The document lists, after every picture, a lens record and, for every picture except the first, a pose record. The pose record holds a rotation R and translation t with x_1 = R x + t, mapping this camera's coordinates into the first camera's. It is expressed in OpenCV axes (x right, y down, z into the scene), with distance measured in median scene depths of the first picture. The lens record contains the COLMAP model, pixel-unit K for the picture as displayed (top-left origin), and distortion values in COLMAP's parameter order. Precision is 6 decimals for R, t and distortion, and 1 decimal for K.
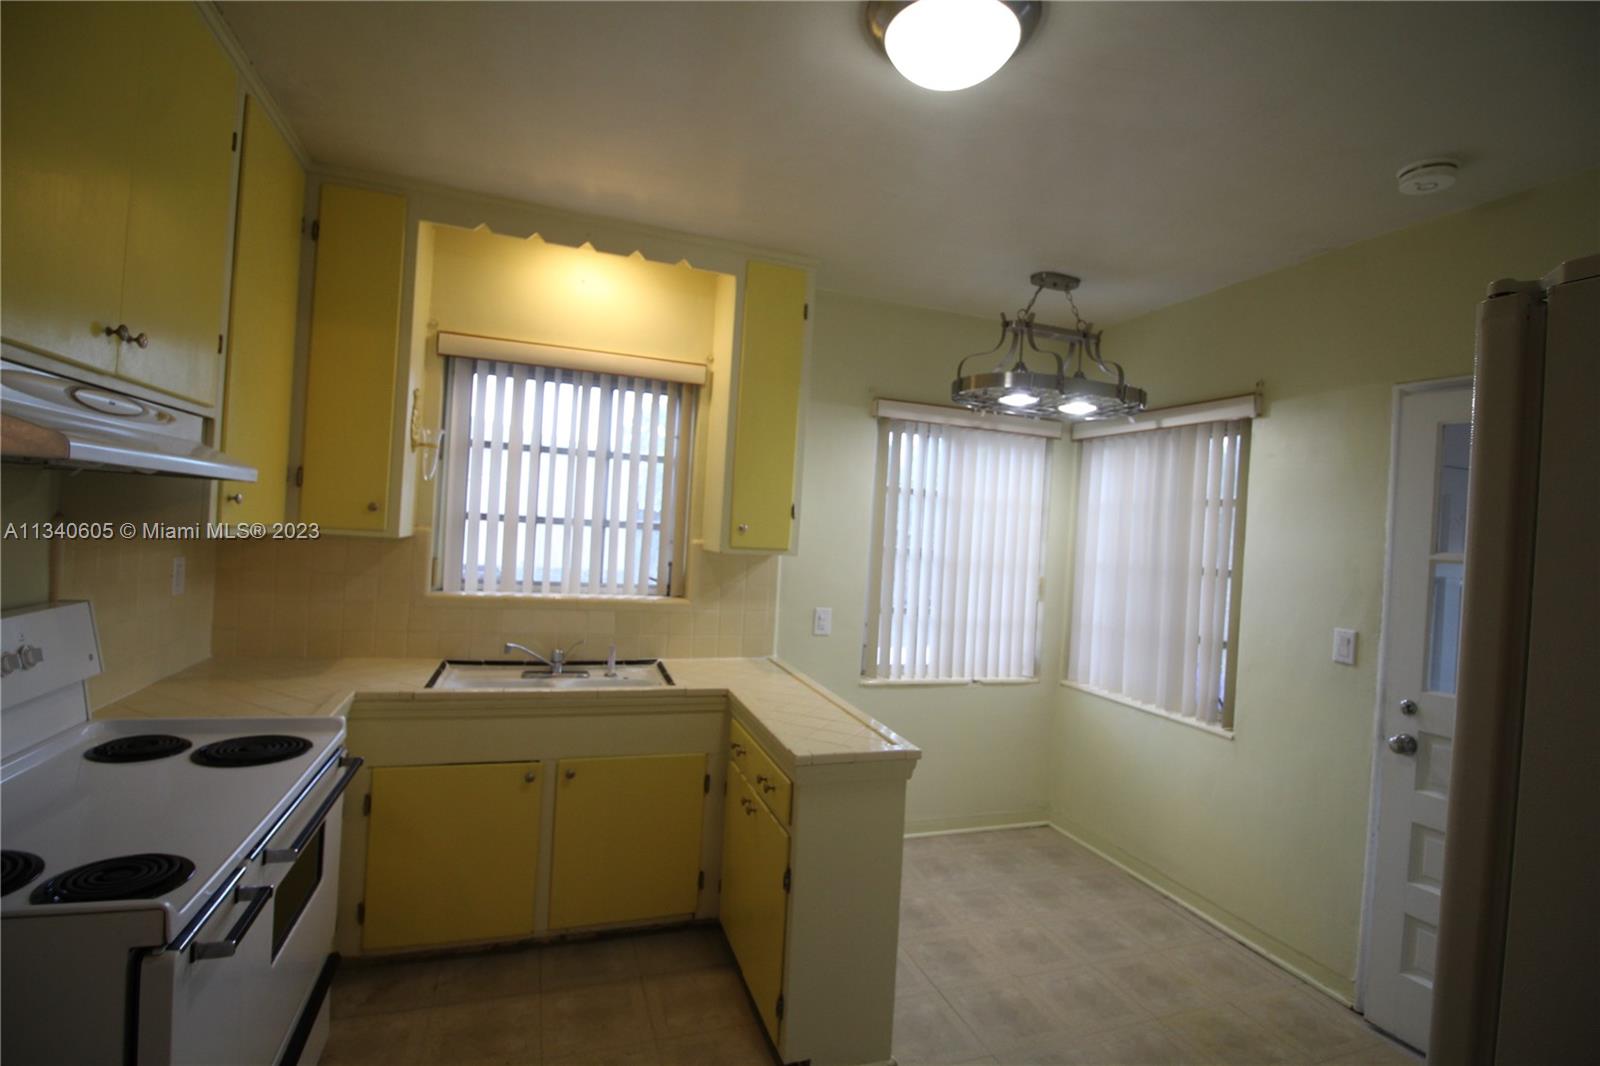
lens RADIAL K [[761.3, 0, 800.0], [0, 761.3, 533.0], [0, 0, 1]] dist [-0.001059, -0.000341]
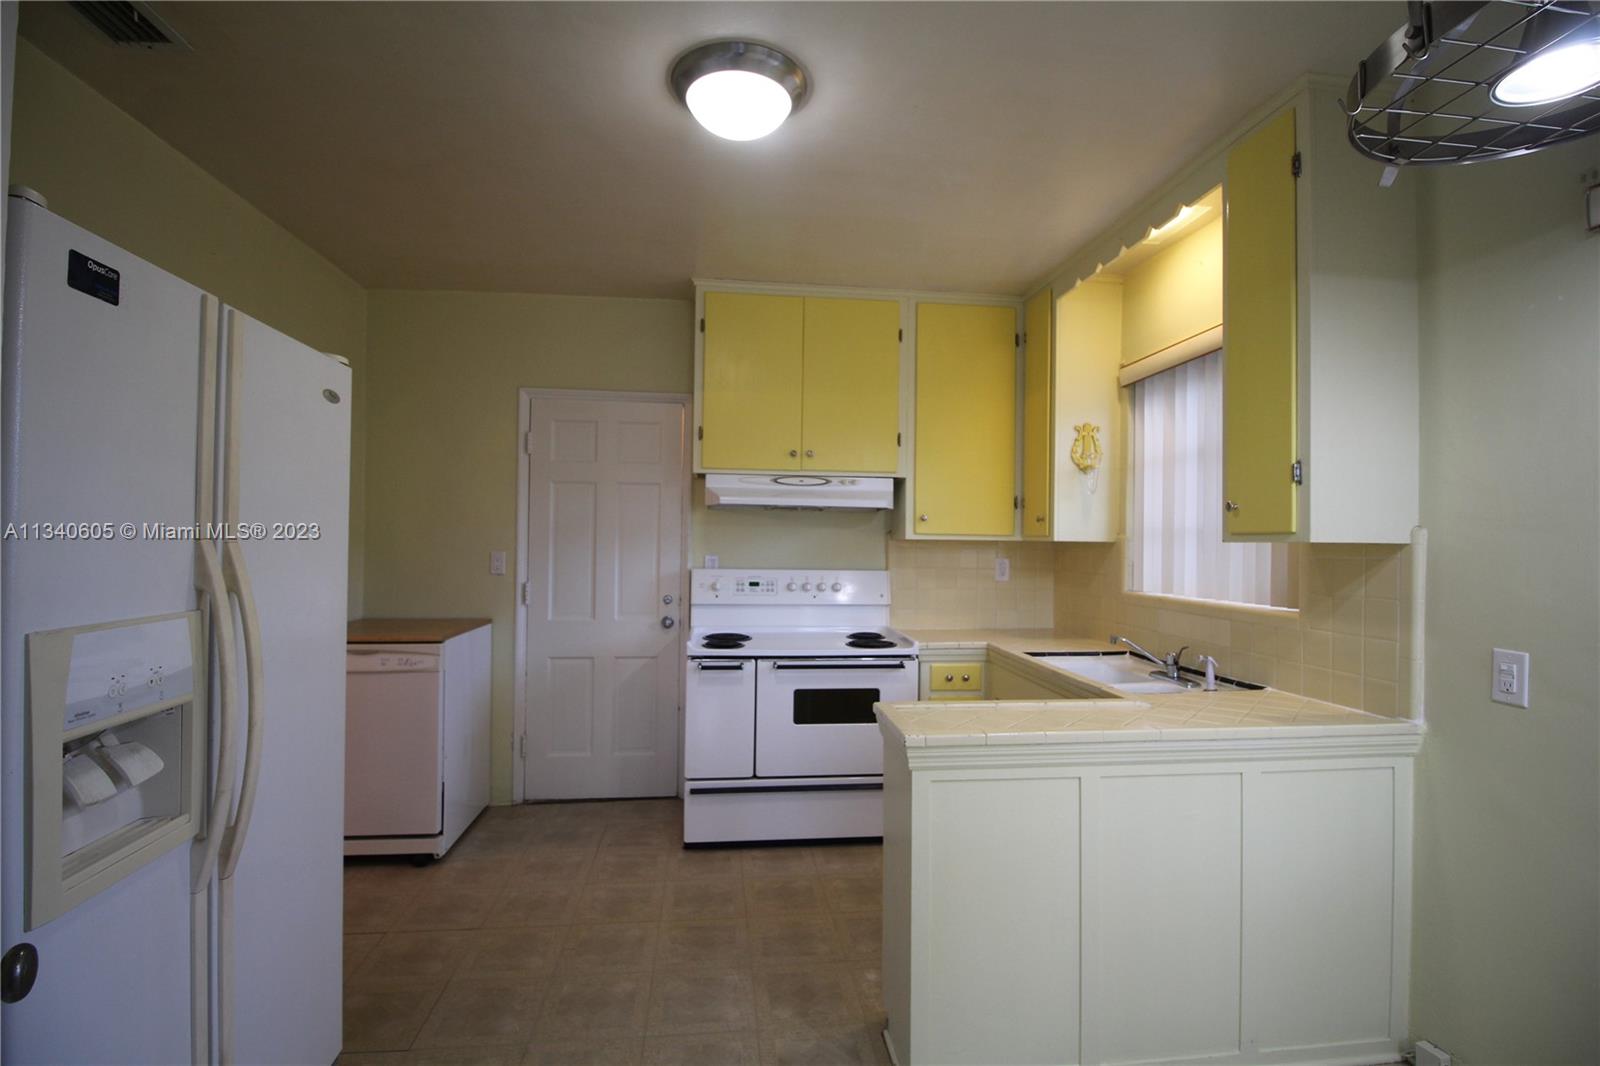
lens RADIAL K [[761.3, 0, 800.0], [0, 761.3, 533.0], [0, 0, 1]] dist [-0.001059, -0.000341]
pose [[-0.202694, -0.066981, -0.976949, 0.726152], [-0.024356, 0.997694, -0.063350, 0.074371], [0.978939, 0.010954, -0.203858, 0.729185]]
